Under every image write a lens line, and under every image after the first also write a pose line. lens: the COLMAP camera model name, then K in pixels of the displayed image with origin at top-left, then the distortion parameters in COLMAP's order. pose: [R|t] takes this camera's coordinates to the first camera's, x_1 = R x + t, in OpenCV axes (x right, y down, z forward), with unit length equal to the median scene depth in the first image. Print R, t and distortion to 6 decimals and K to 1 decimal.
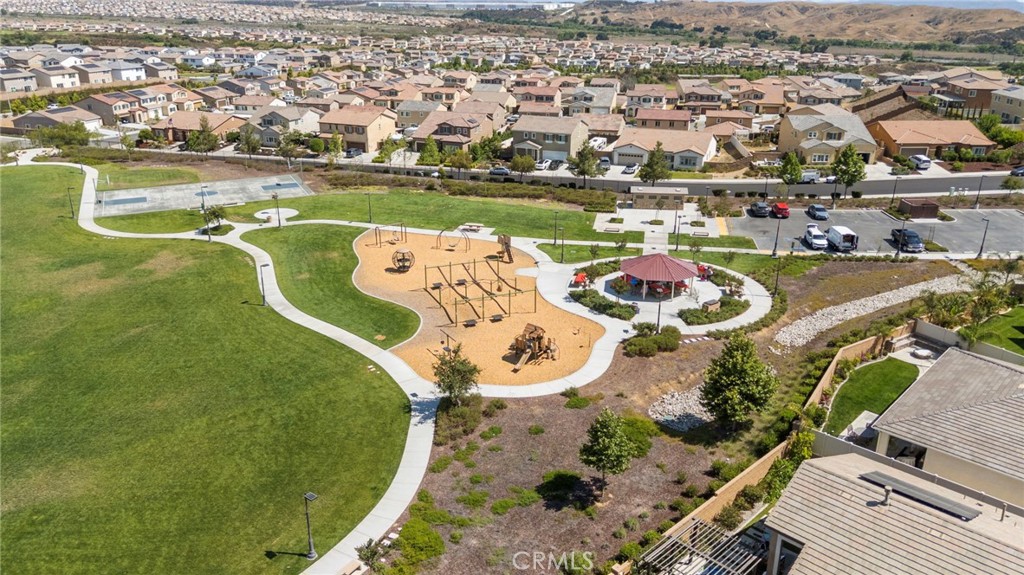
lens RADIAL K [[747.6, 0, 512.0], [0, 747.6, 287.5], [0, 0, 1]] dist [0.068283, -0.057412]
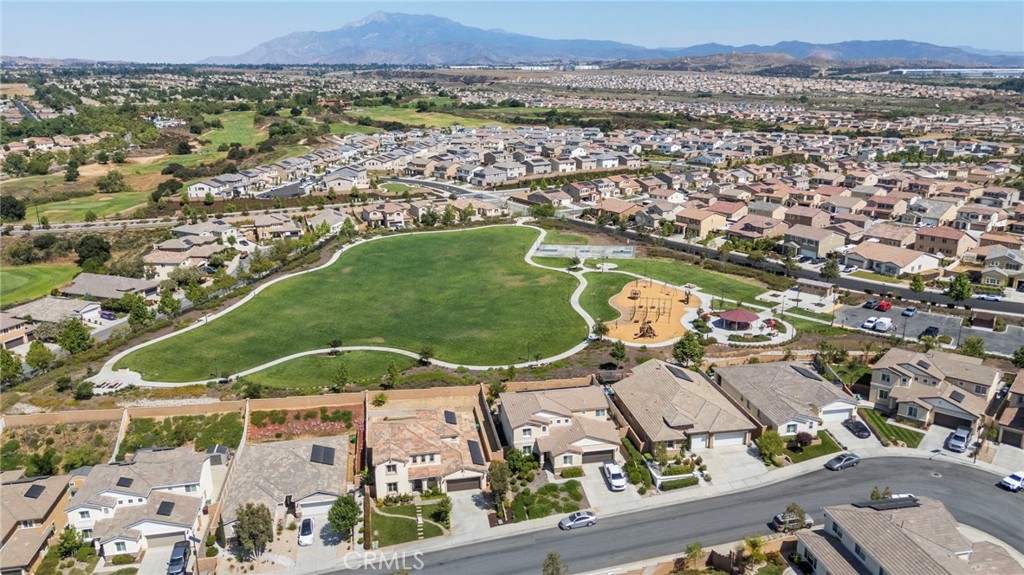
lens RADIAL K [[747.6, 0, 512.0], [0, 747.6, 287.5], [0, 0, 1]] dist [0.068283, -0.057412]
pose [[0.803606, 0.152987, -0.575162, 0.385587], [-0.197210, 0.980249, -0.014802, 0.022580], [0.561538, 0.125323, 0.817905, -0.457039]]
